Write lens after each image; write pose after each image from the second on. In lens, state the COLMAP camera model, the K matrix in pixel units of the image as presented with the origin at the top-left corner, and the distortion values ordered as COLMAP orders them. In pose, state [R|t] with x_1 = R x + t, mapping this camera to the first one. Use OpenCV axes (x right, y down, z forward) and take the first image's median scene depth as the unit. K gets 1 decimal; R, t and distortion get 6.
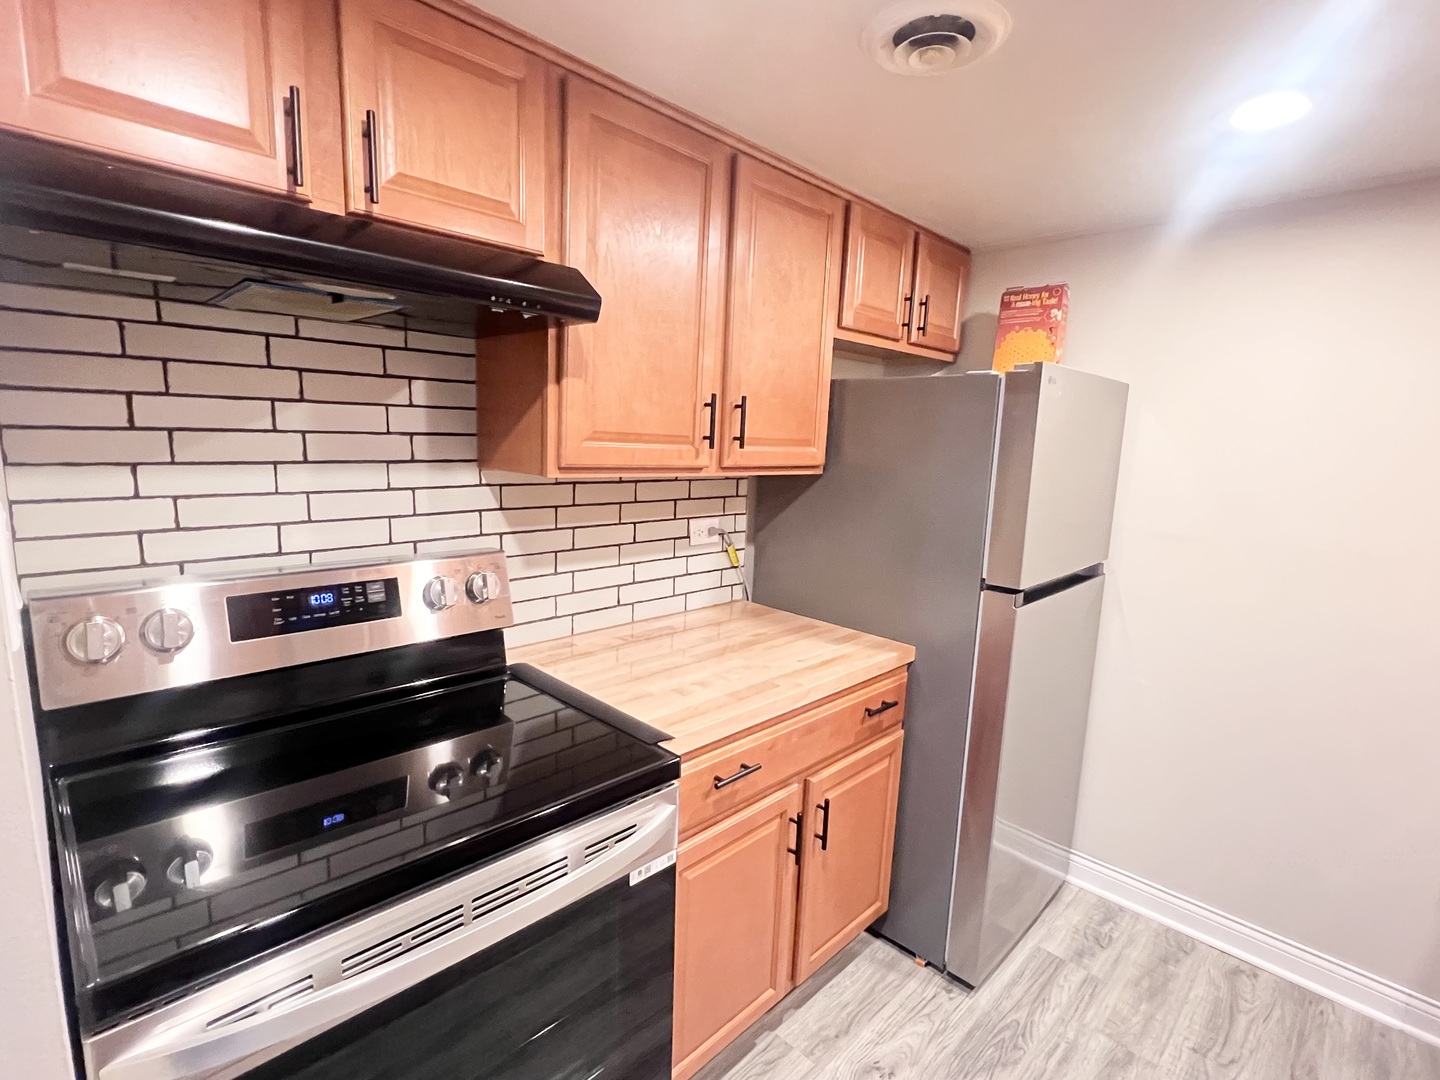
lens RADIAL K [[692.7, 0, 720.3], [0, 692.7, 539.6], [0, 0, 1]] dist [-0.022672, -0.000340]
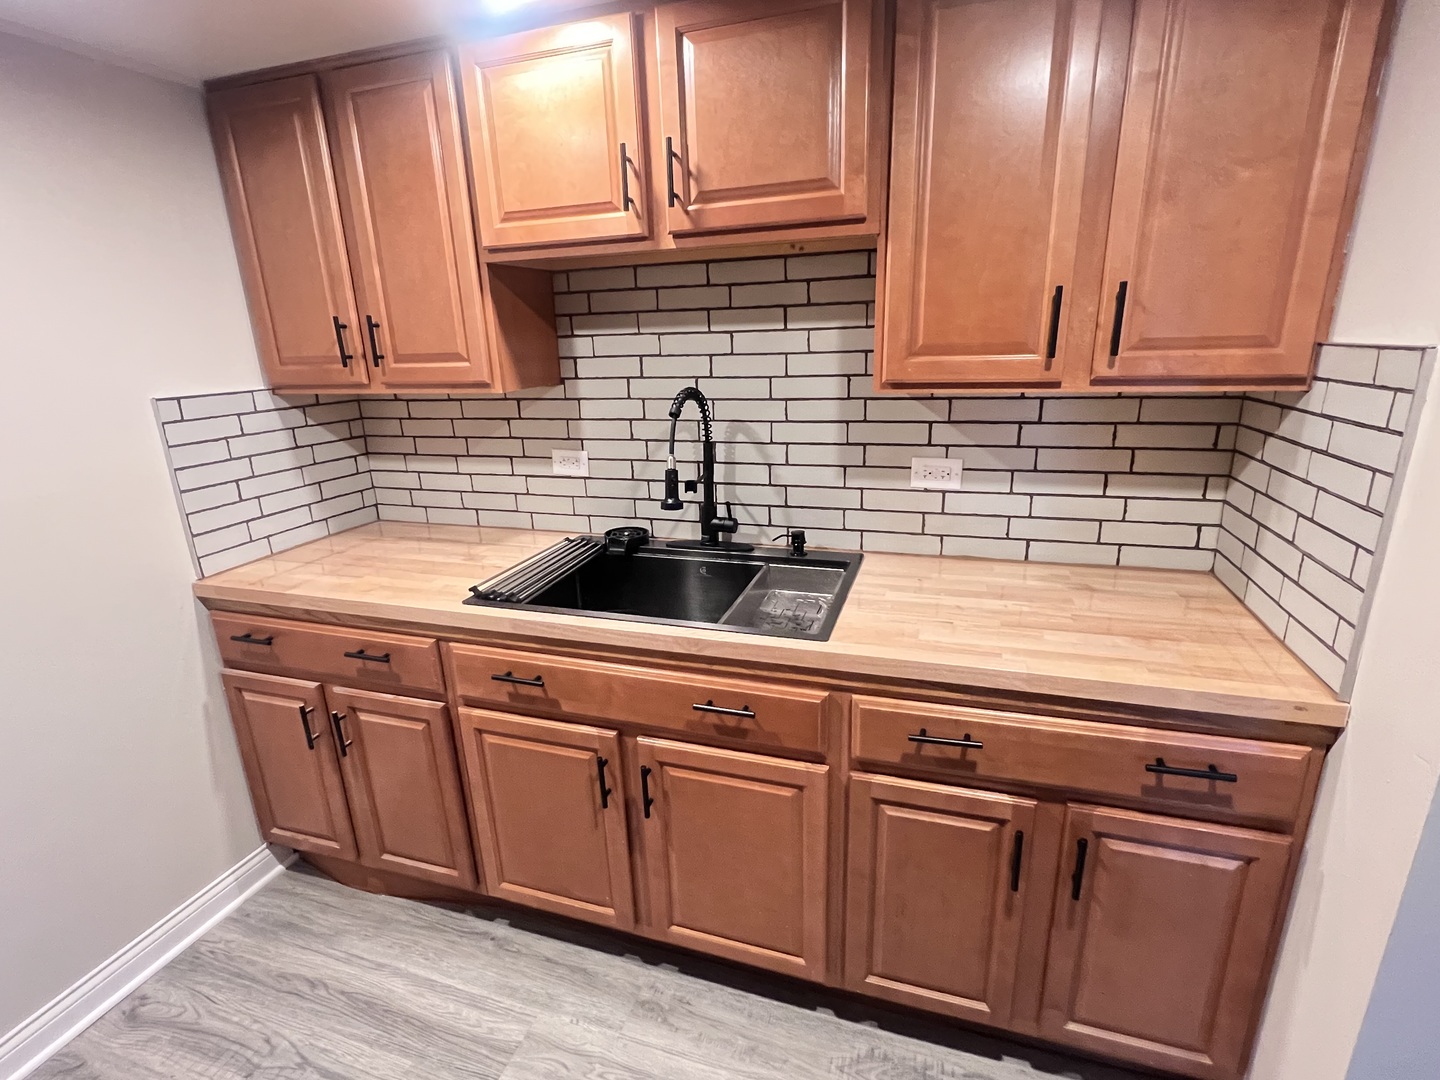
lens RADIAL K [[692.7, 0, 720.8], [0, 692.7, 542.3], [0, 0, 1]] dist [-0.022672, -0.000340]
pose [[-0.449262, -0.278233, 0.848970, -0.111758], [0.158847, 0.910251, 0.382375, -0.100274], [-0.879165, 0.306643, -0.364745, 0.529790]]
